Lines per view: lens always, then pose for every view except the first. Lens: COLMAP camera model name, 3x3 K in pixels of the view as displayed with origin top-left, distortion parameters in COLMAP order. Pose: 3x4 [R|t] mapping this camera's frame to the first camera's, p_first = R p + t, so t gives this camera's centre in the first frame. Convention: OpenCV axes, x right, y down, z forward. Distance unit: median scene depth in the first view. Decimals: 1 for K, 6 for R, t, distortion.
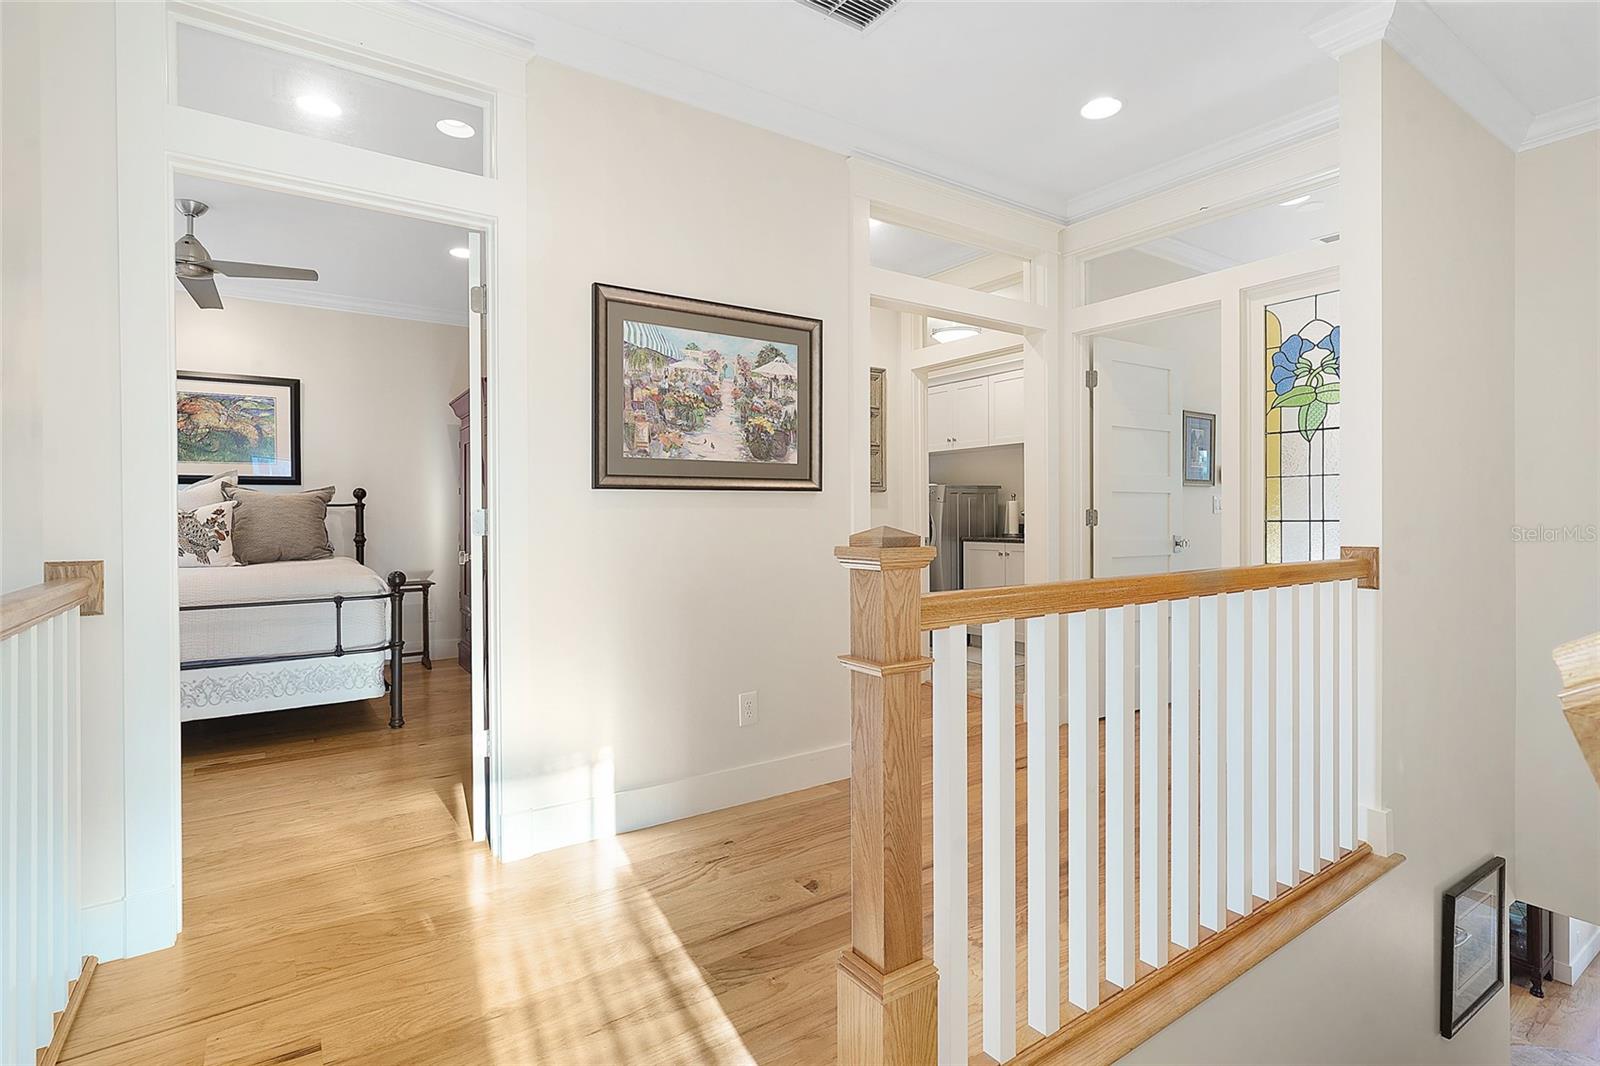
lens RADIAL K [[782.1, 0, 800.8], [0, 782.1, 529.7], [0, 0, 1]] dist [-0.004361, 0.003346]
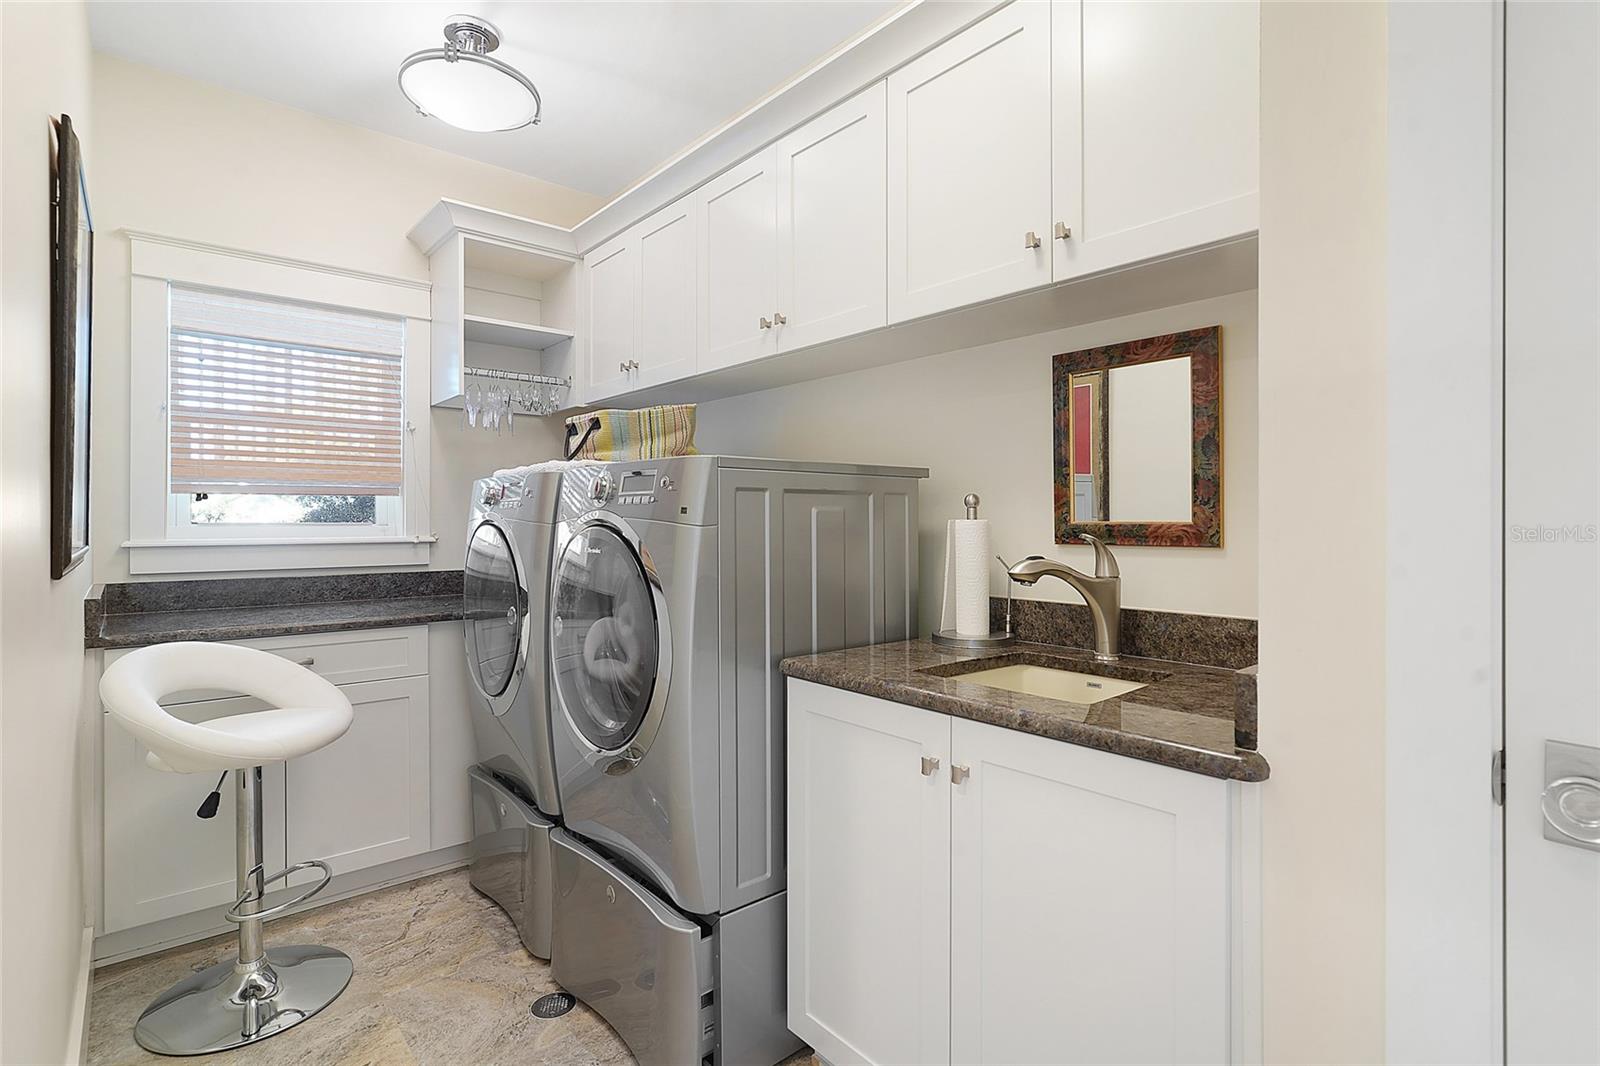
lens RADIAL K [[782.1, 0, 798.7], [0, 782.1, 520.2], [0, 0, 1]] dist [-0.004361, 0.003346]
pose [[0.994824, 0.000187, 0.101609, 0.197792], [-0.000537, 0.999994, 0.003415, -0.041033], [-0.101608, -0.003452, 0.994819, 0.792355]]
